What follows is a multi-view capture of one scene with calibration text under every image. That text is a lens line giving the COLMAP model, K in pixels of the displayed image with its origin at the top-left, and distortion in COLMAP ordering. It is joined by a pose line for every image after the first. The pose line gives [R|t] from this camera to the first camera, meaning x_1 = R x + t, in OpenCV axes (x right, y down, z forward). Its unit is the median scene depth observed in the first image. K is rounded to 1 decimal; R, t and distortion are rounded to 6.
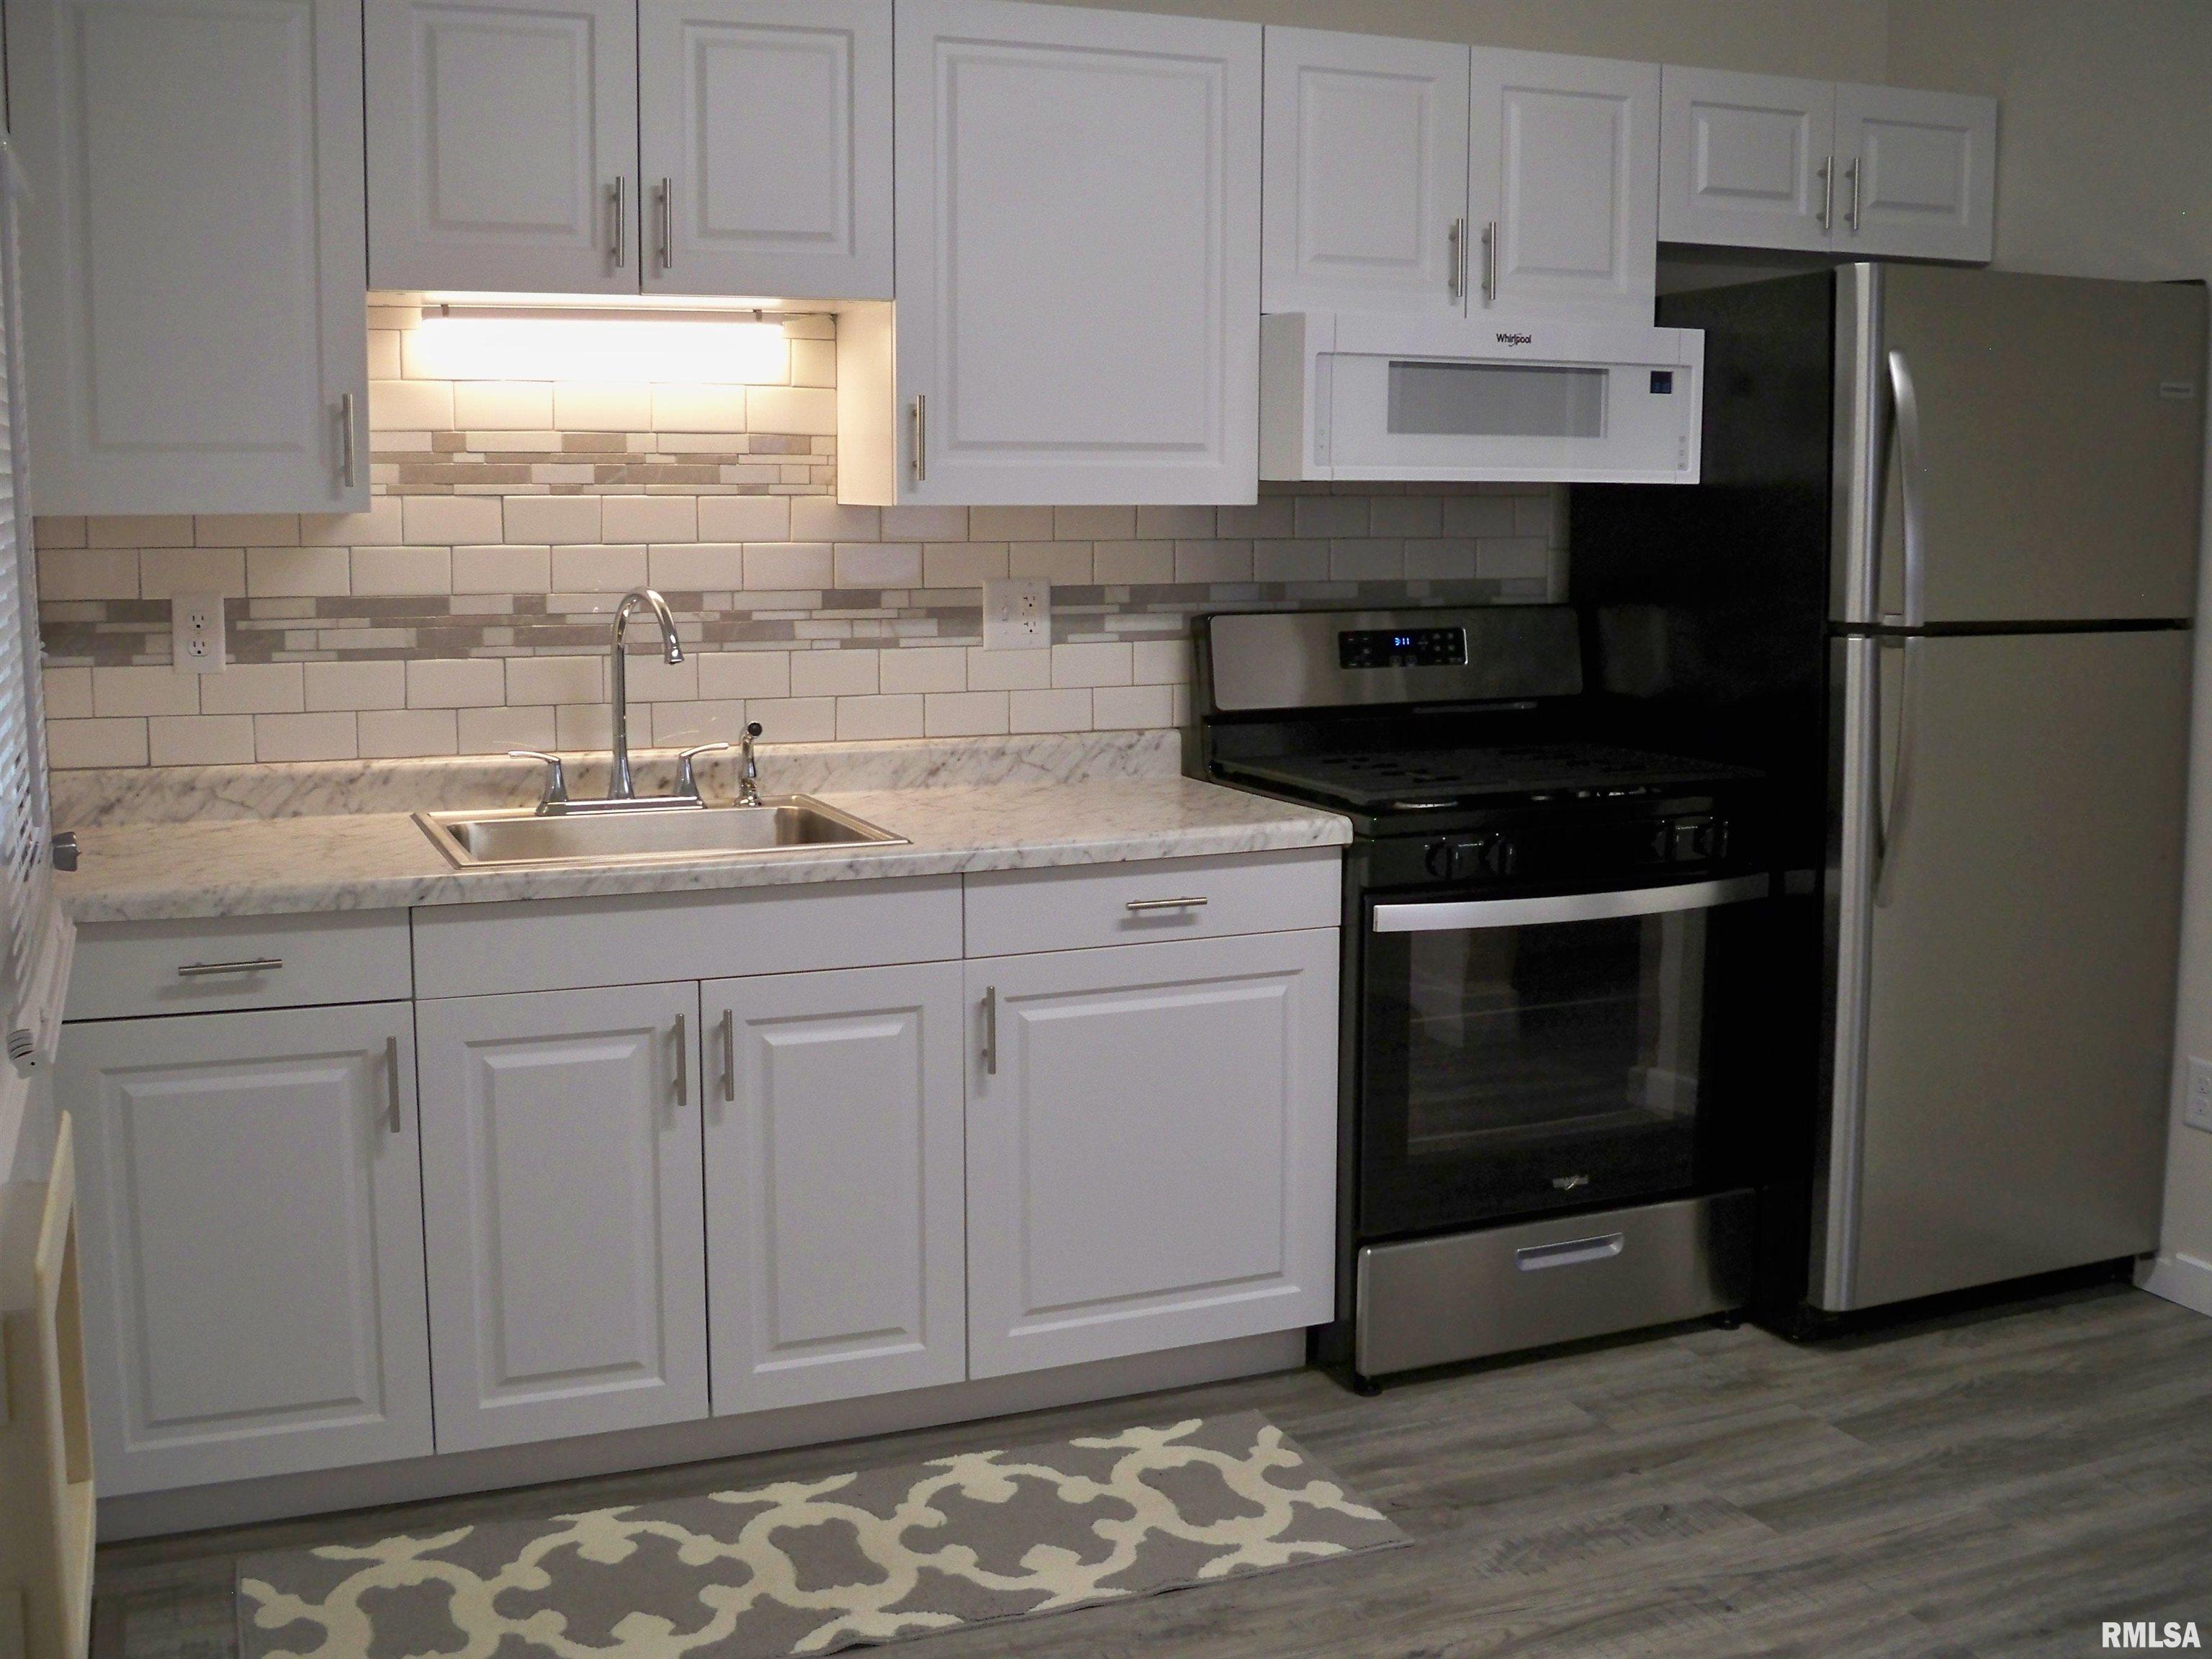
lens RADIAL K [[2283.5, 0, 1106.0], [0, 2283.5, 829.5], [0, 0, 1]] dist [-0.124321, 0.047428]
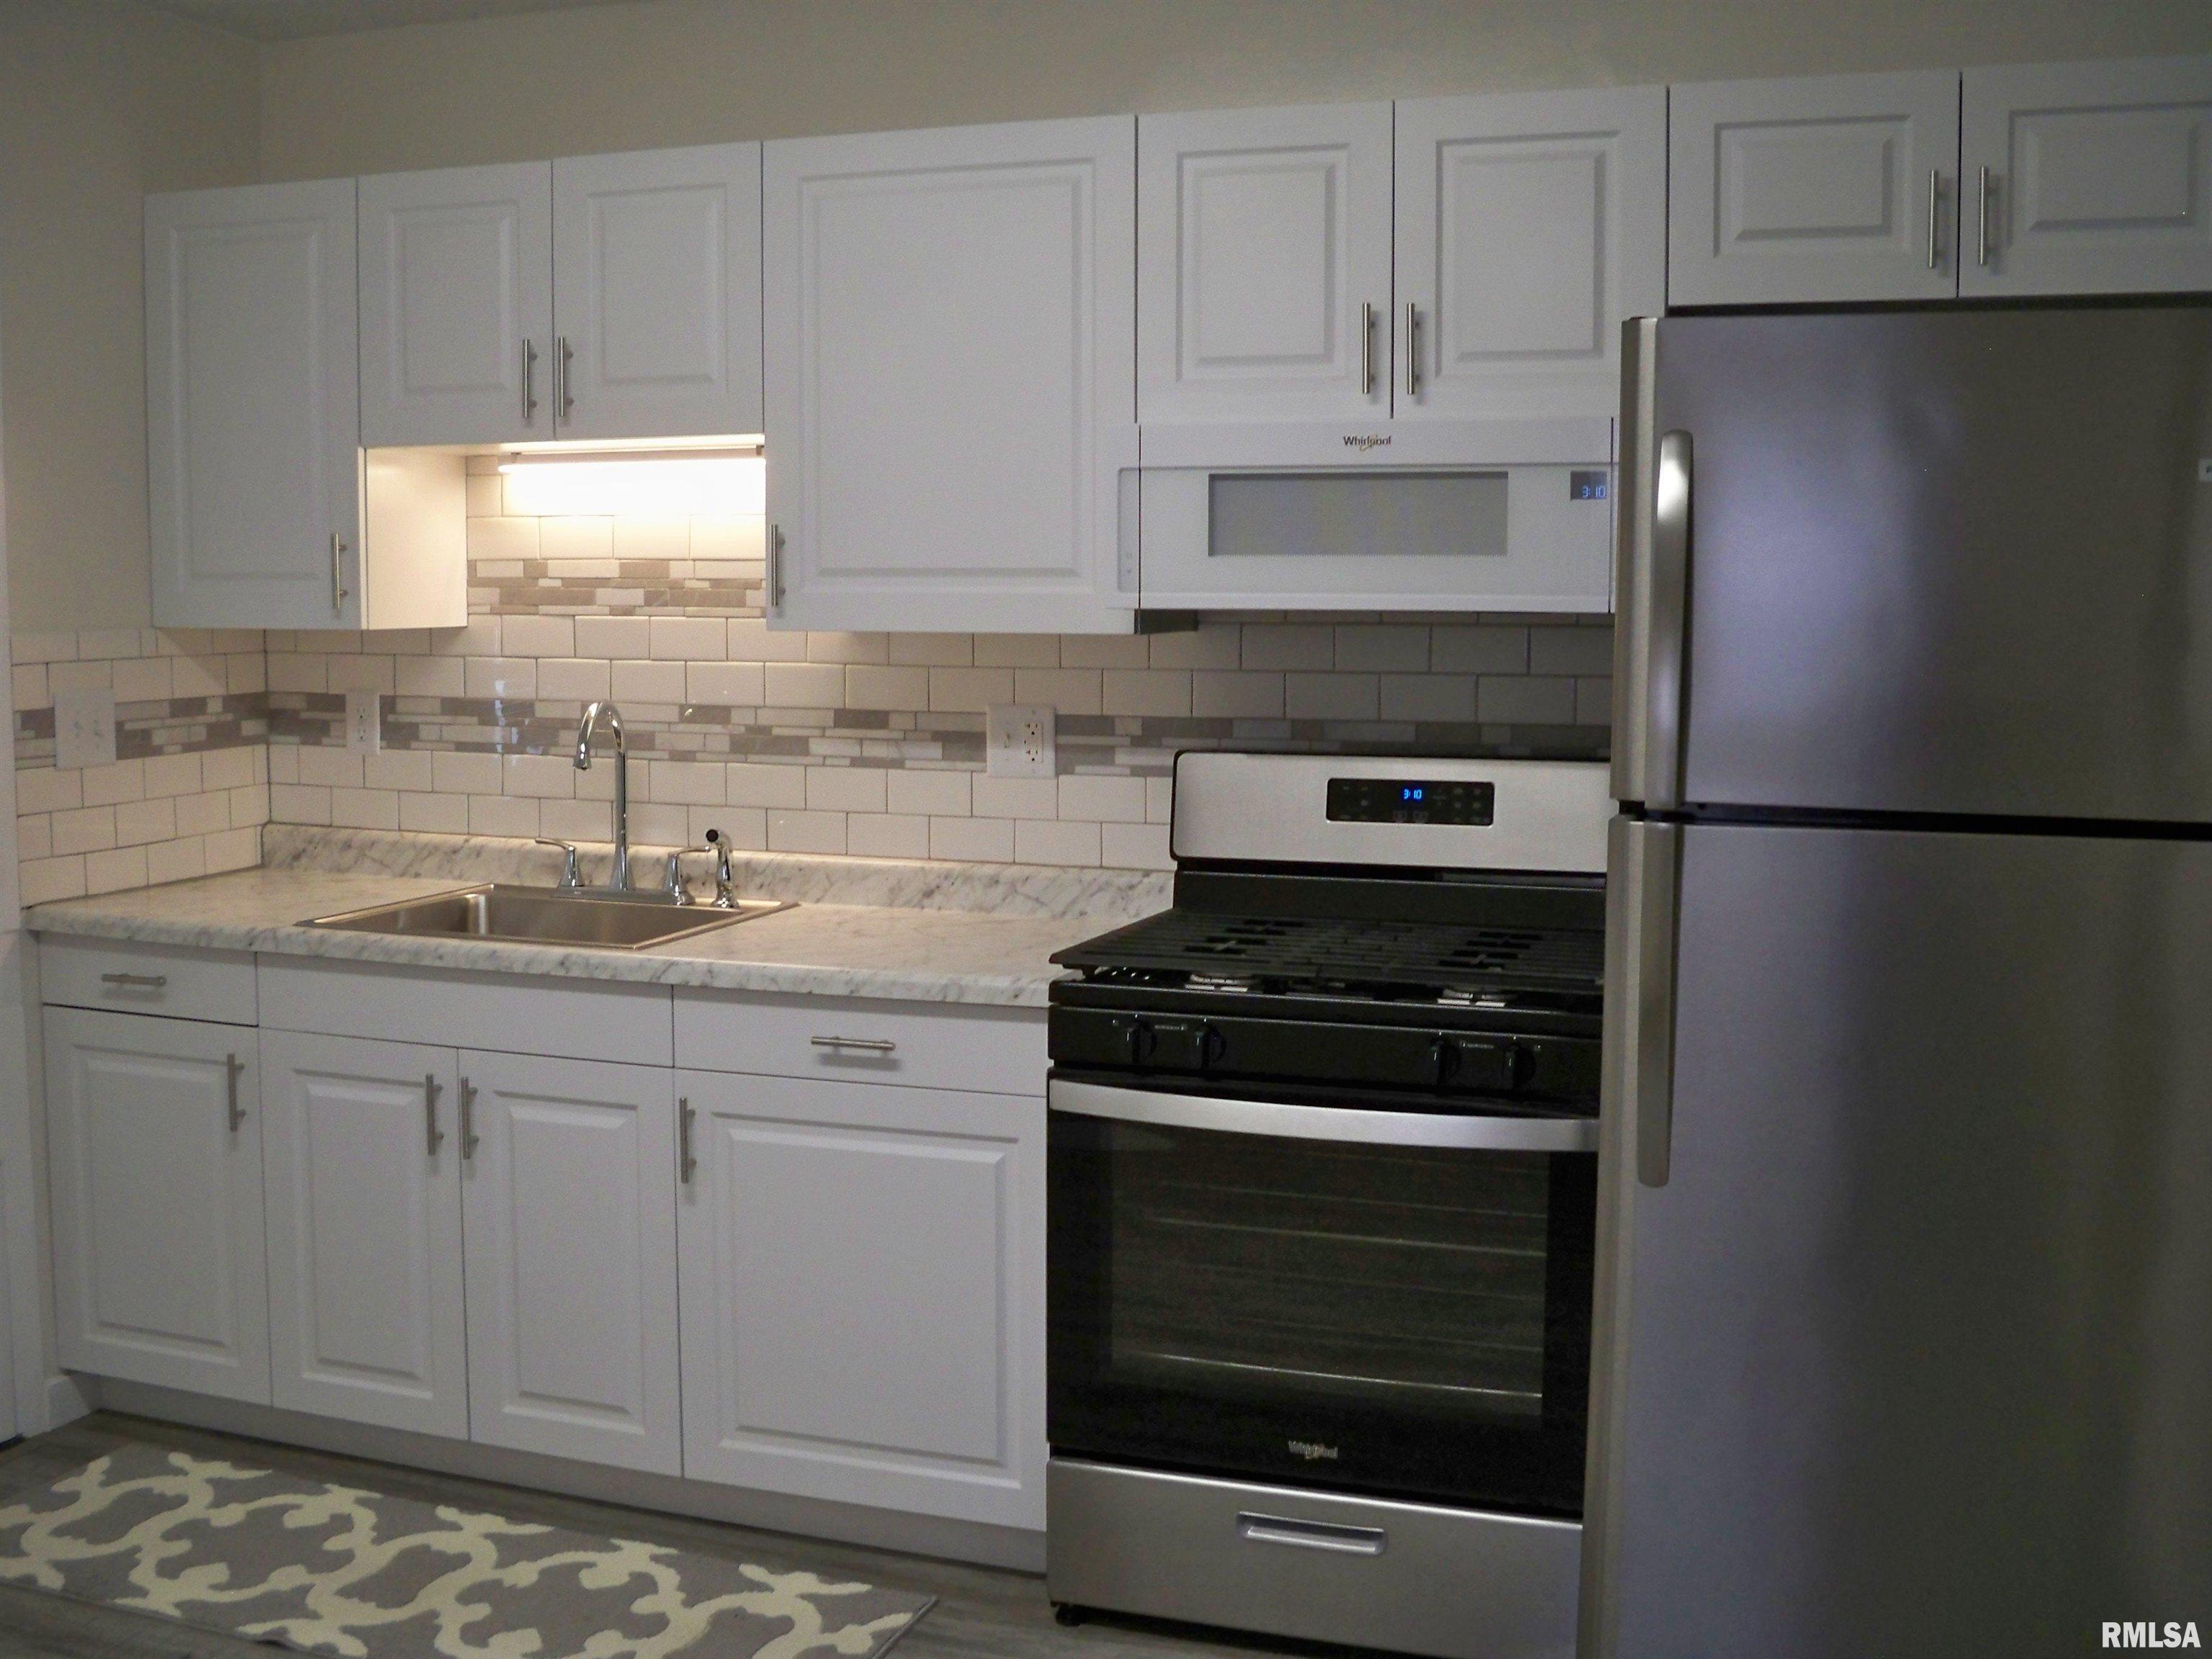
lens RADIAL K [[2283.5, 0, 1106.0], [0, 2283.5, 829.5], [0, 0, 1]] dist [-0.124321, 0.047428]
pose [[0.744695, 0.070960, -0.663622, 0.694847], [-0.102483, 0.994697, -0.008641, -0.056613], [0.659489, 0.074445, 0.748018, 0.319576]]
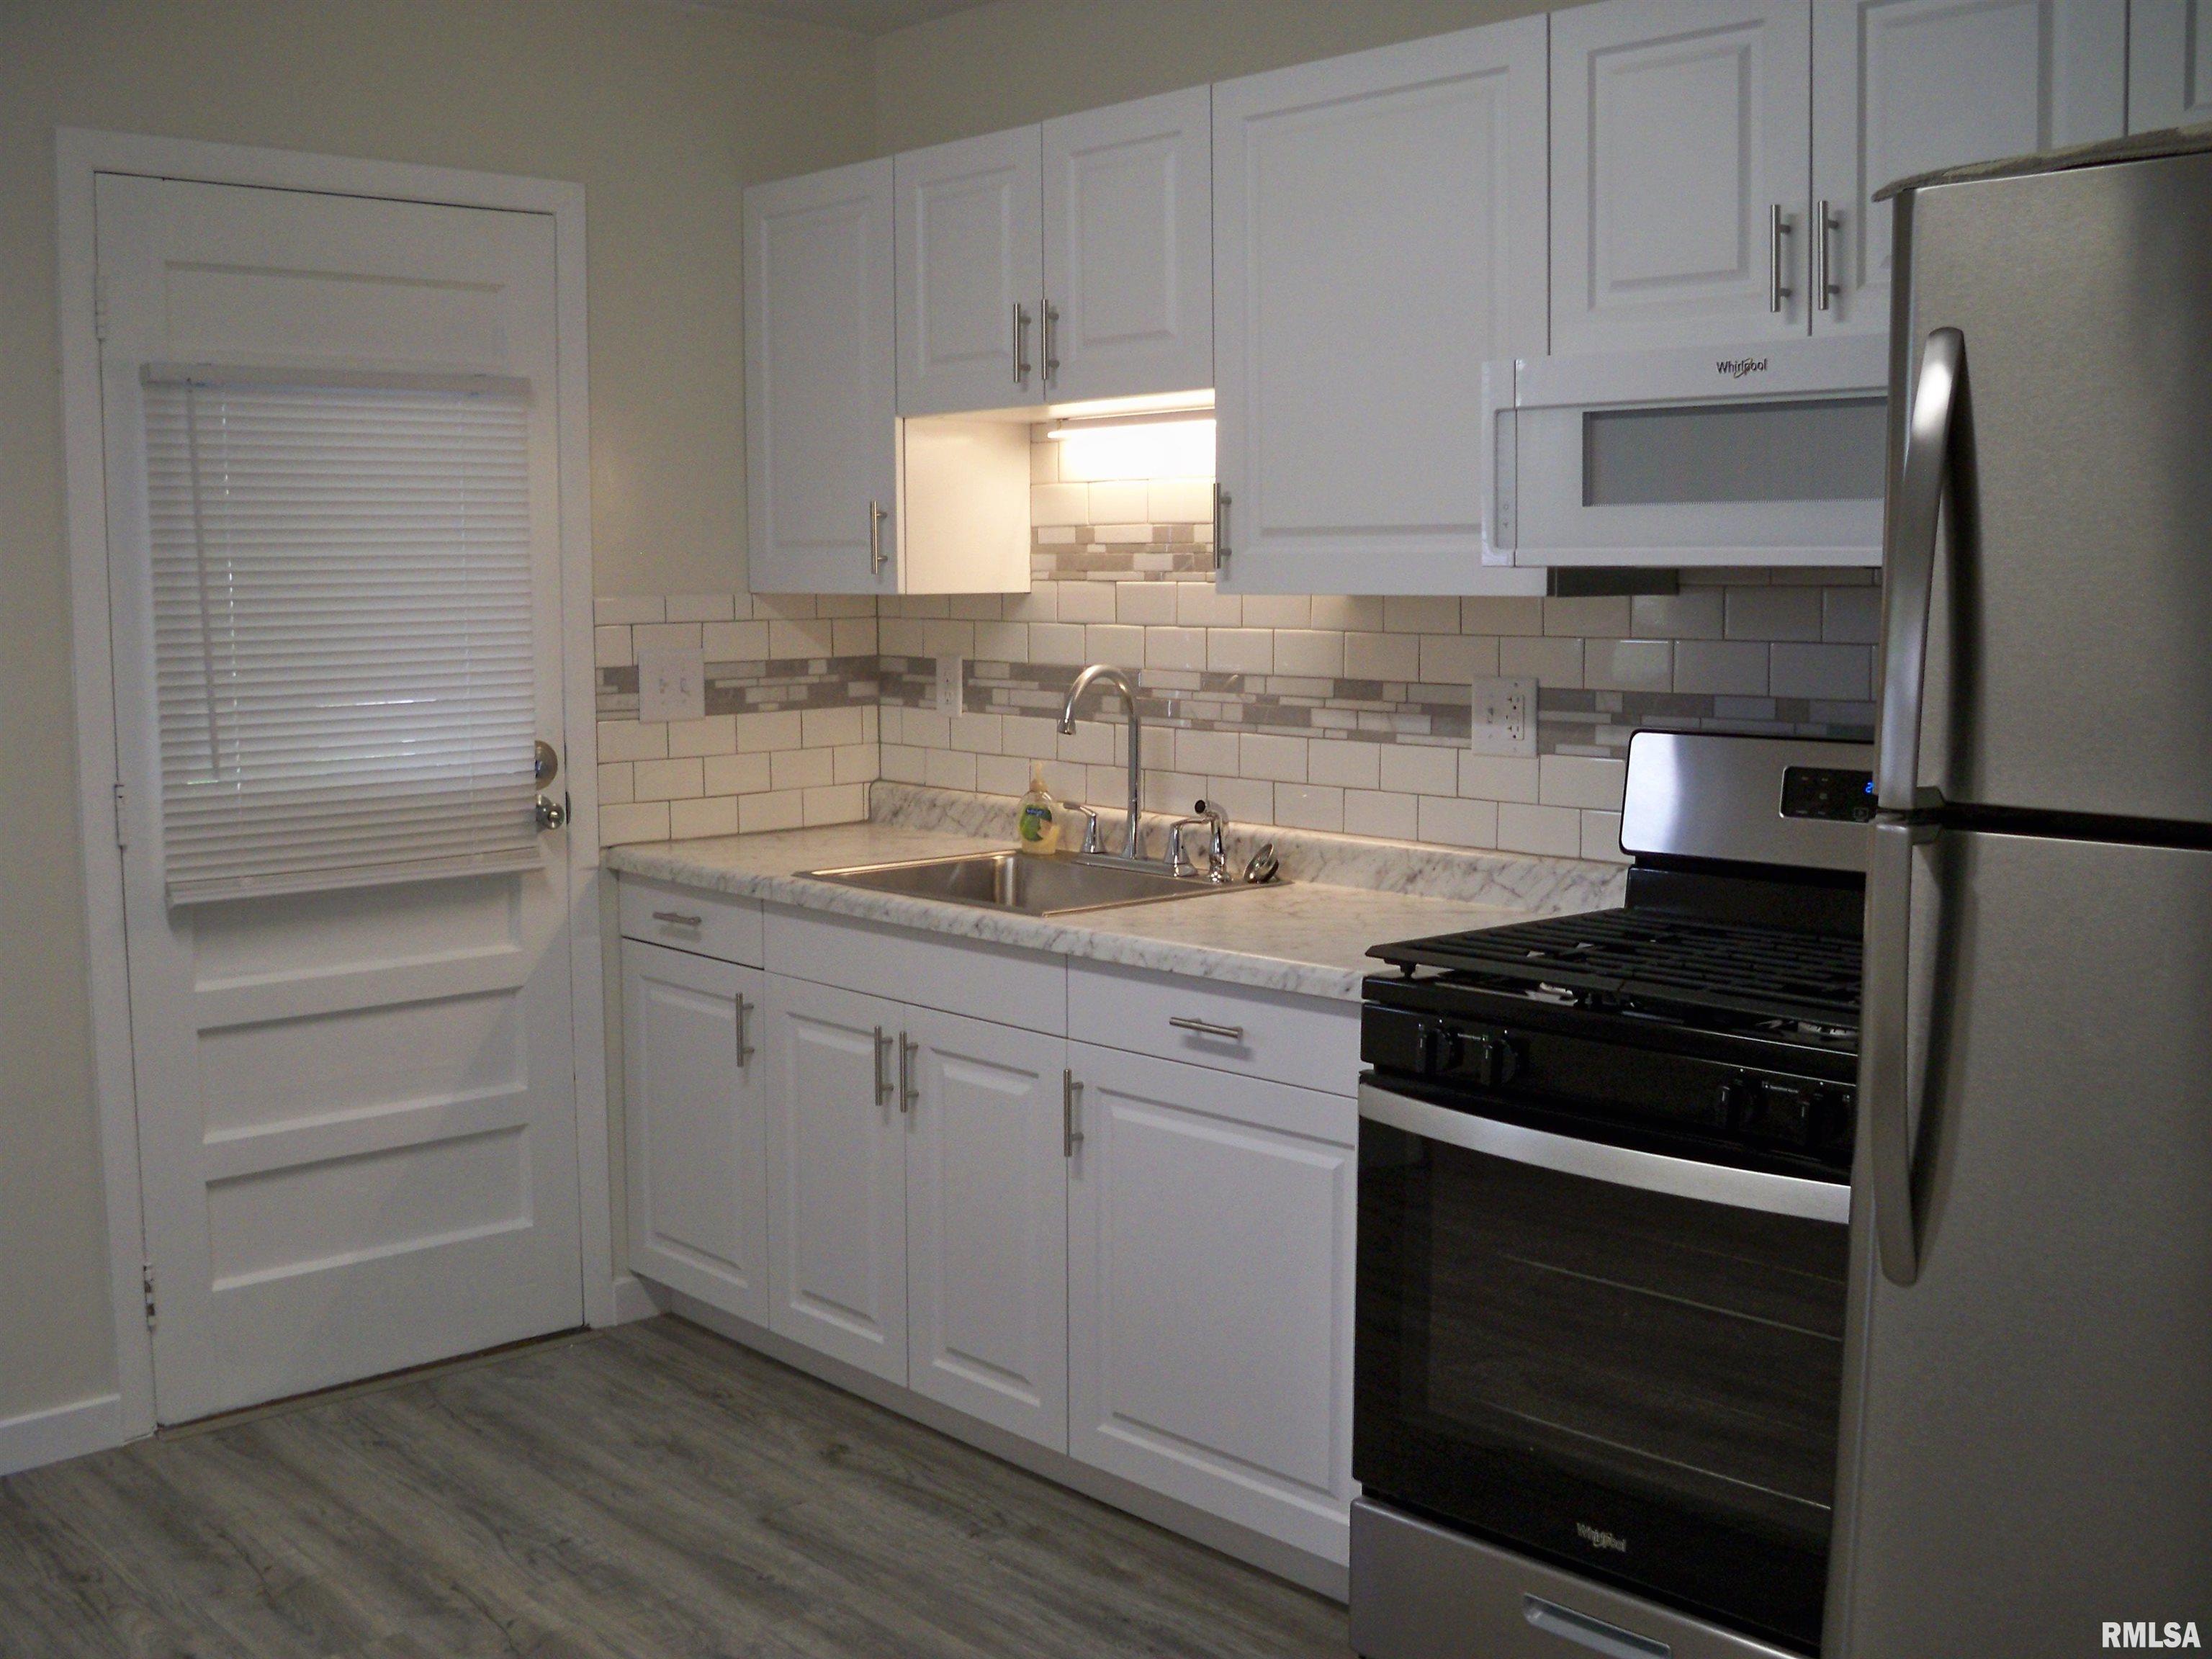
lens RADIAL K [[2283.5, 0, 1106.0], [0, 2283.5, 829.5], [0, 0, 1]] dist [-0.124321, 0.047428]
pose [[0.347165, 0.100378, -0.932417, 0.805292], [-0.134977, 0.989251, 0.056240, -0.086585], [0.928040, 0.106330, 0.356982, 0.587737]]
